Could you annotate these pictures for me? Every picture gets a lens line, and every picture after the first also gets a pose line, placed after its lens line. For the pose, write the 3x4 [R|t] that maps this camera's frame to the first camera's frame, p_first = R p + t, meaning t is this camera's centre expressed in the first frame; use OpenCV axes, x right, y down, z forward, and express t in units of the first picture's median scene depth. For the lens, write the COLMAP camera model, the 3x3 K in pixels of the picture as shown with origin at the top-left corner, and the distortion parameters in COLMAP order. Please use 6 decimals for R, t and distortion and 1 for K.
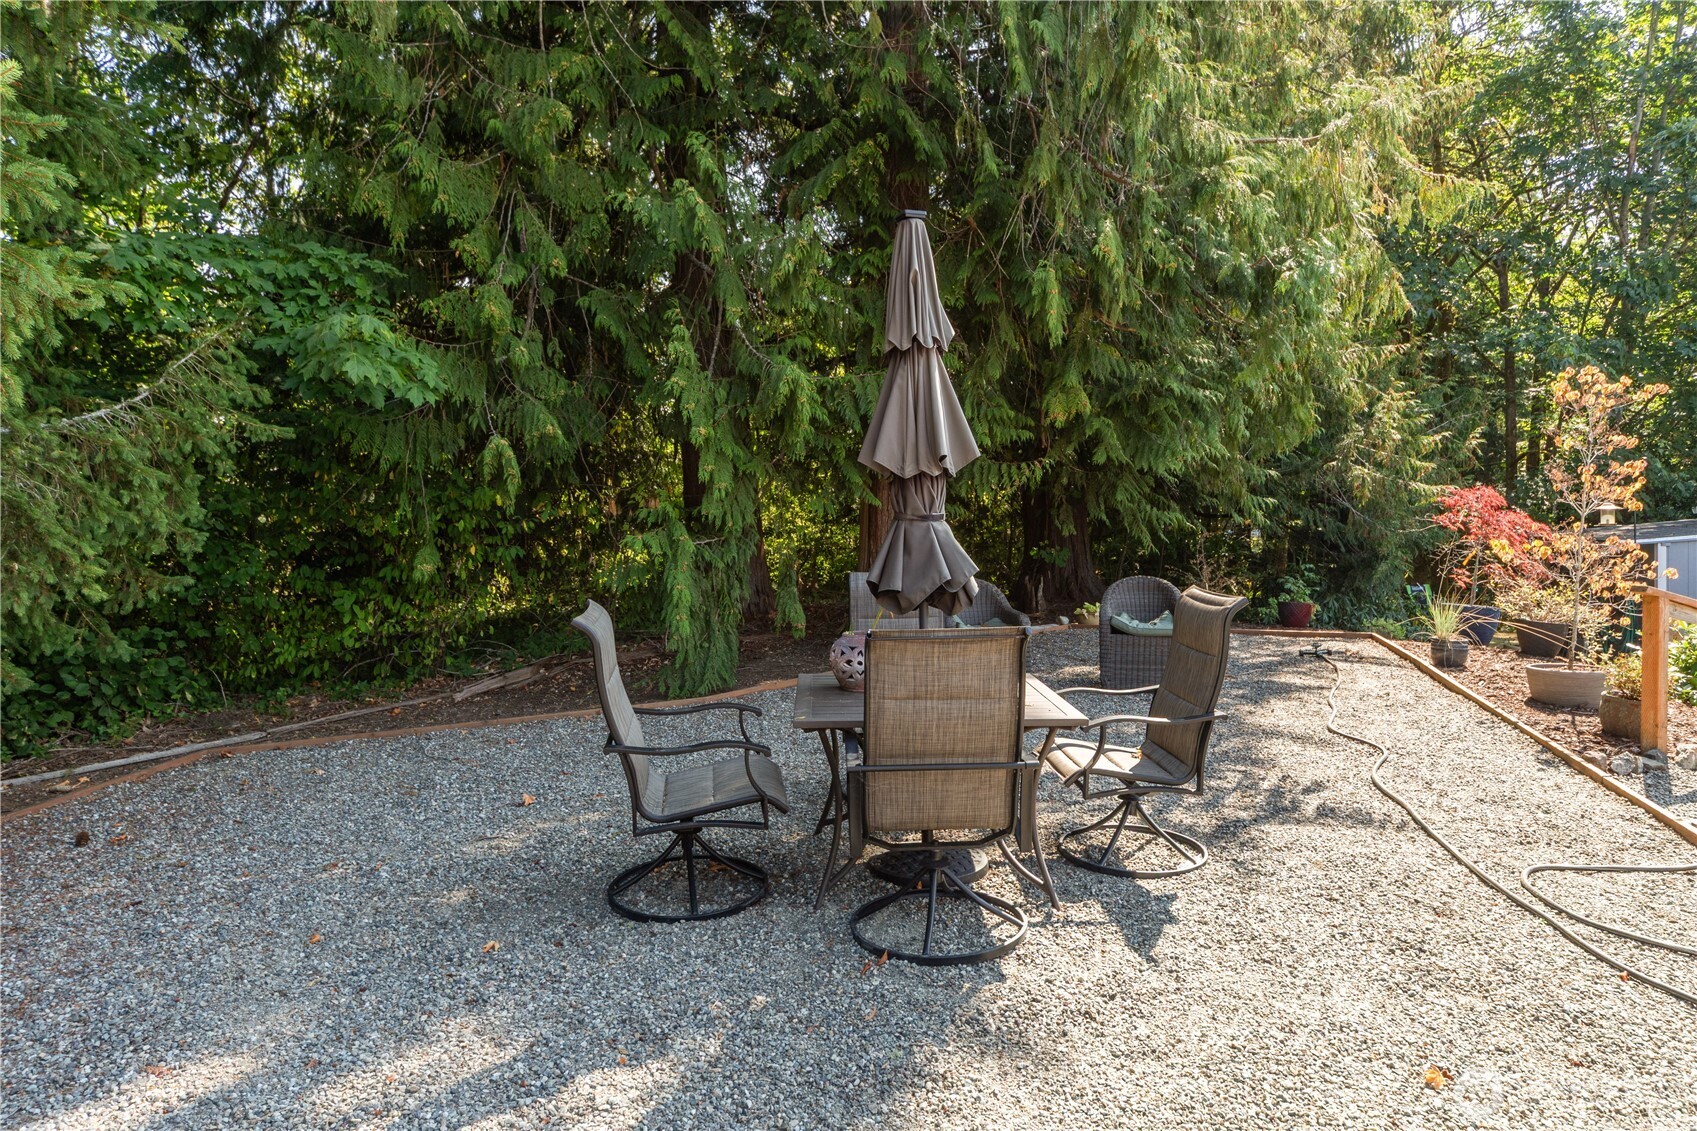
lens RADIAL K [[1079.7, 0, 848.1], [0, 1079.7, 556.2], [0, 0, 1]] dist [0.004963, 0.000506]
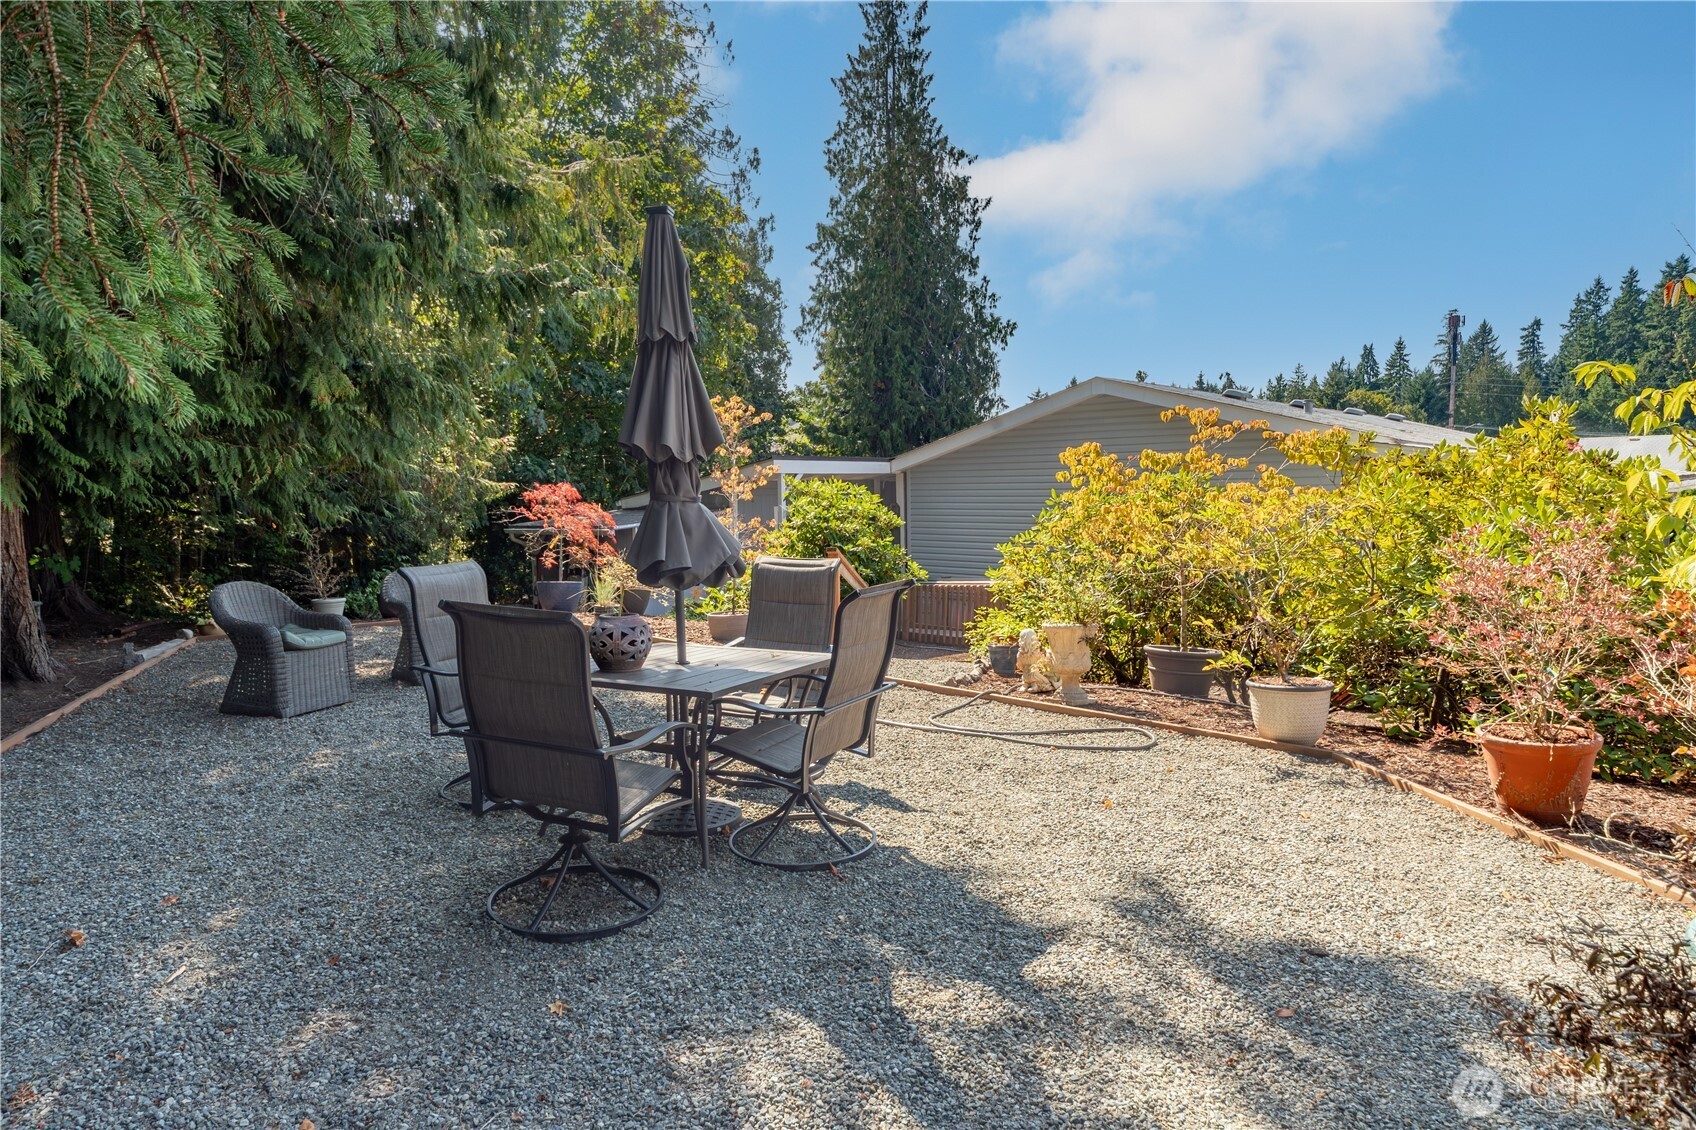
lens RADIAL K [[1079.0, 0, 847.5], [0, 1079.0, 571.1], [0, 0, 1]] dist [0.004963, 0.000506]
pose [[0.511472, -0.061392, 0.857104, -0.360955], [0.048972, 0.997906, 0.042253, -0.000838], [-0.857903, 0.020363, 0.513408, 0.145918]]
